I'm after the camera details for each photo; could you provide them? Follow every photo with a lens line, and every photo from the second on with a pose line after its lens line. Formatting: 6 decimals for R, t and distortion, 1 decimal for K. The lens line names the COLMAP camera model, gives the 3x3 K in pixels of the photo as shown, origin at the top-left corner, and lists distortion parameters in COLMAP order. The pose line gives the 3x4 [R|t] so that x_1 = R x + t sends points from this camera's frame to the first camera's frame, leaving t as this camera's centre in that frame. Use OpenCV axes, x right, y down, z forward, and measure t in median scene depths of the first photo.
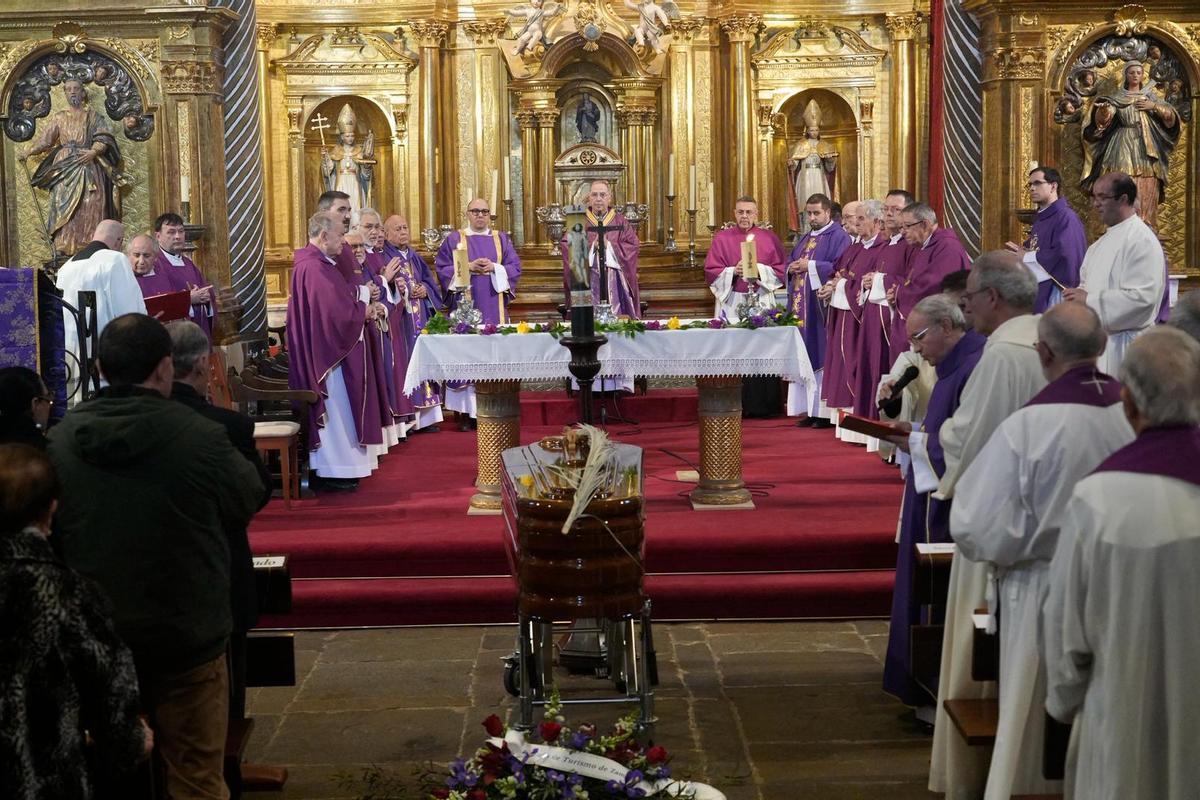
lens RADIAL K [[1930.5, 0, 600.0], [0, 1930.5, 400.0], [0, 0, 1]] dist [-0.004307, 0.087619]
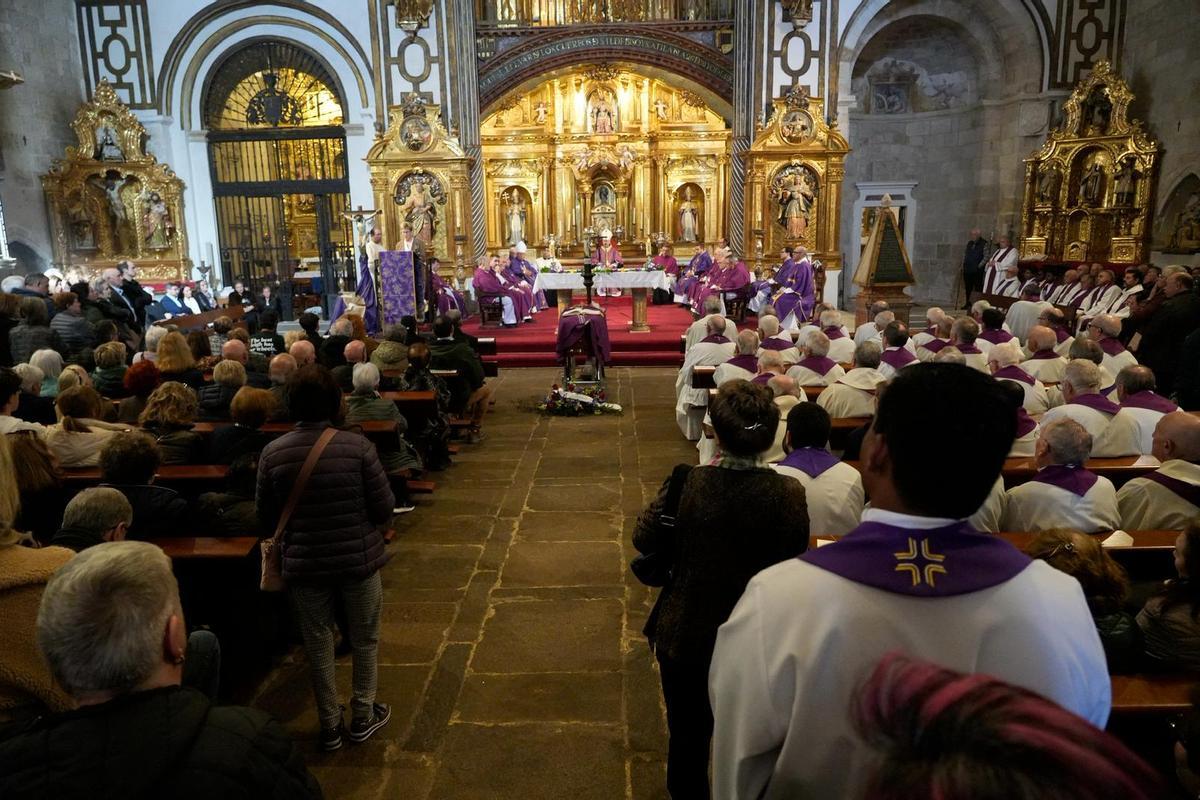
lens RADIAL K [[811.0, 0, 595.8], [0, 811.0, 399.0], [0, 0, 1]] dist [-0.018350, 0.005417]
pose [[0.999273, 0.007718, -0.037338, 0.032697], [-0.003362, 0.993322, 0.115329, 0.010621], [0.037979, -0.115120, 0.992625, -0.198842]]
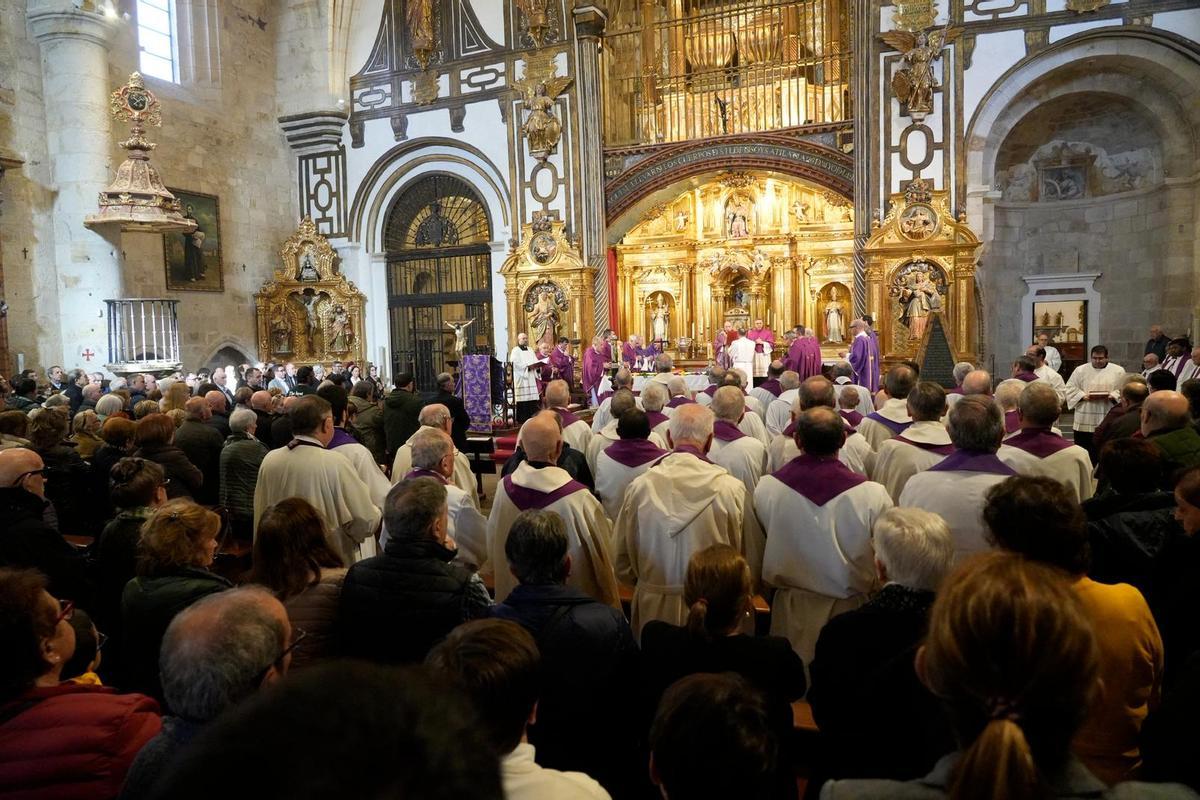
lens RADIAL K [[811.0, 0, 595.8], [0, 811.0, 399.0], [0, 0, 1]] dist [-0.018350, 0.005417]
pose [[0.928725, 0.018755, -0.370294, 0.276122], [-0.019900, 0.999802, 0.000728, 0.001617], [0.370235, 0.006693, 0.928914, -0.160725]]
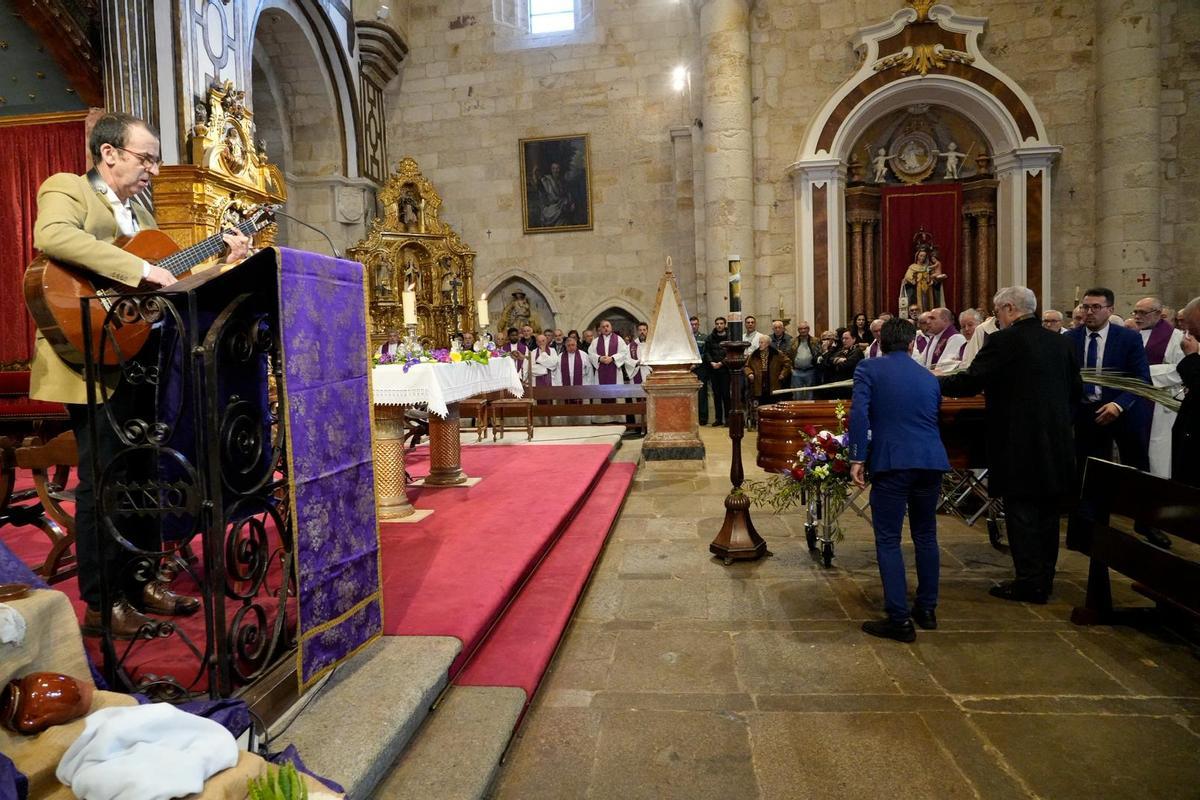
lens RADIAL K [[812.9, 0, 599.3], [0, 812.9, 395.0], [0, 0, 1]] dist [-0.022906, 0.008667]
pose [[0.124470, -0.047879, 0.991067, -0.396399], [0.112585, 0.993066, 0.033835, -0.015297], [-0.985815, 0.107368, 0.128998, 0.612733]]
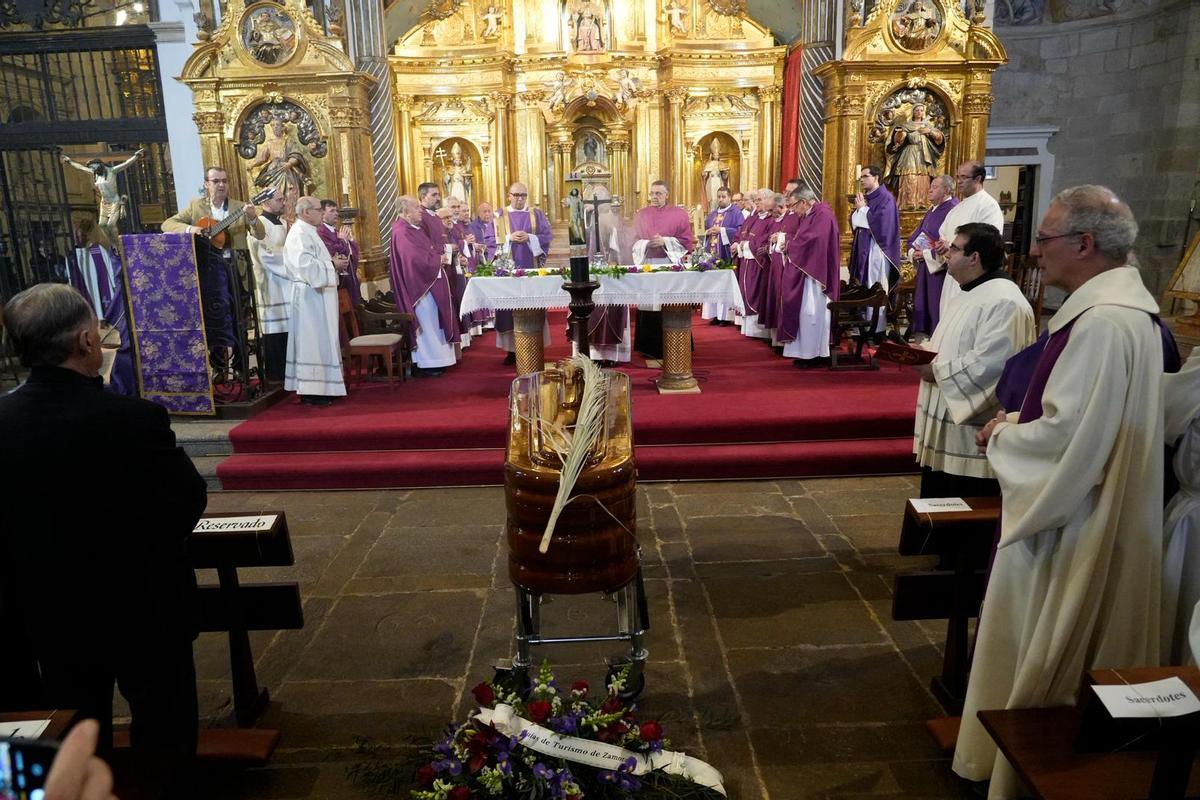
lens RADIAL K [[812.9, 0, 599.3], [0, 812.9, 395.0], [0, 0, 1]] dist [-0.022906, 0.008667]
pose [[0.999964, -0.008046, -0.002784, 0.002709], [0.008327, 0.992393, 0.122825, -0.014761], [0.001775, -0.122844, 0.992424, 0.279545]]
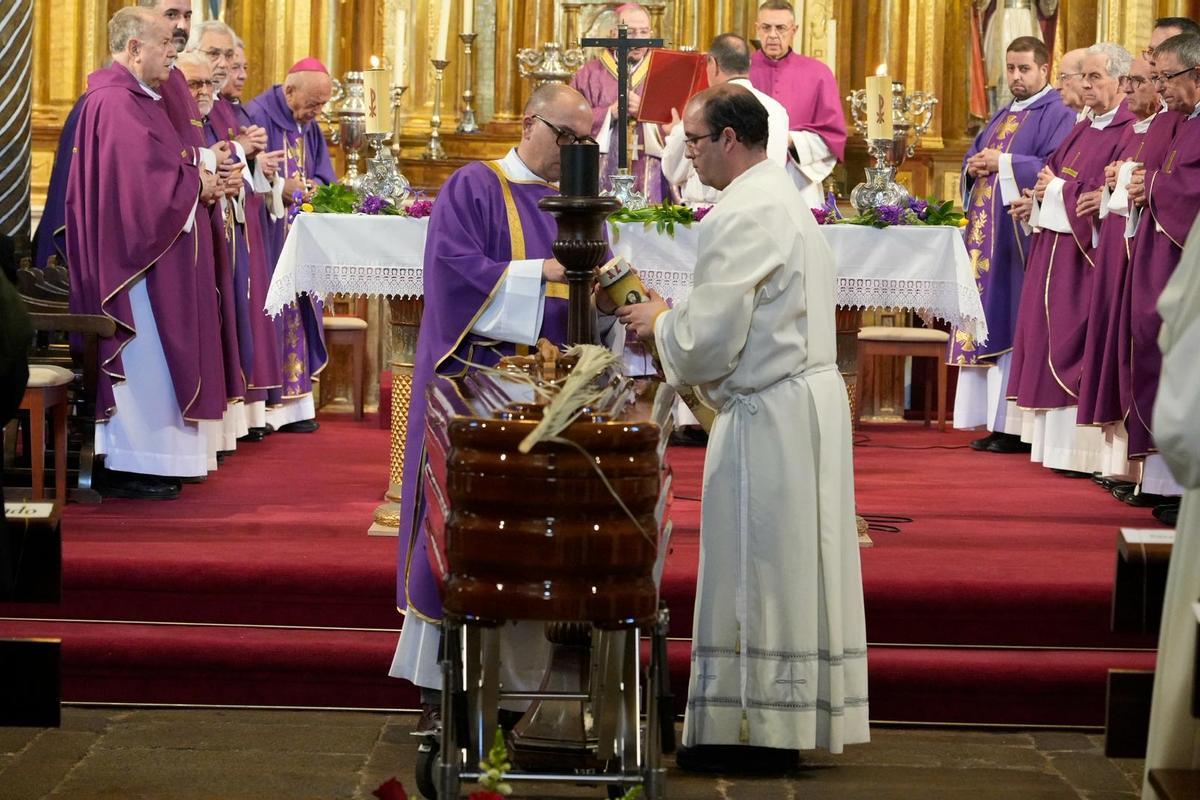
lens RADIAL K [[3602.0, 0, 600.0], [0, 3602.0, 400.0], [0, 0, 1]] dist [-0.018070, 0.682323]
pose [[0.998969, 0.044349, -0.009732, 0.006362], [-0.044601, 0.998629, -0.027396, 0.034173], [0.008504, 0.027801, 0.999577, -0.048577]]
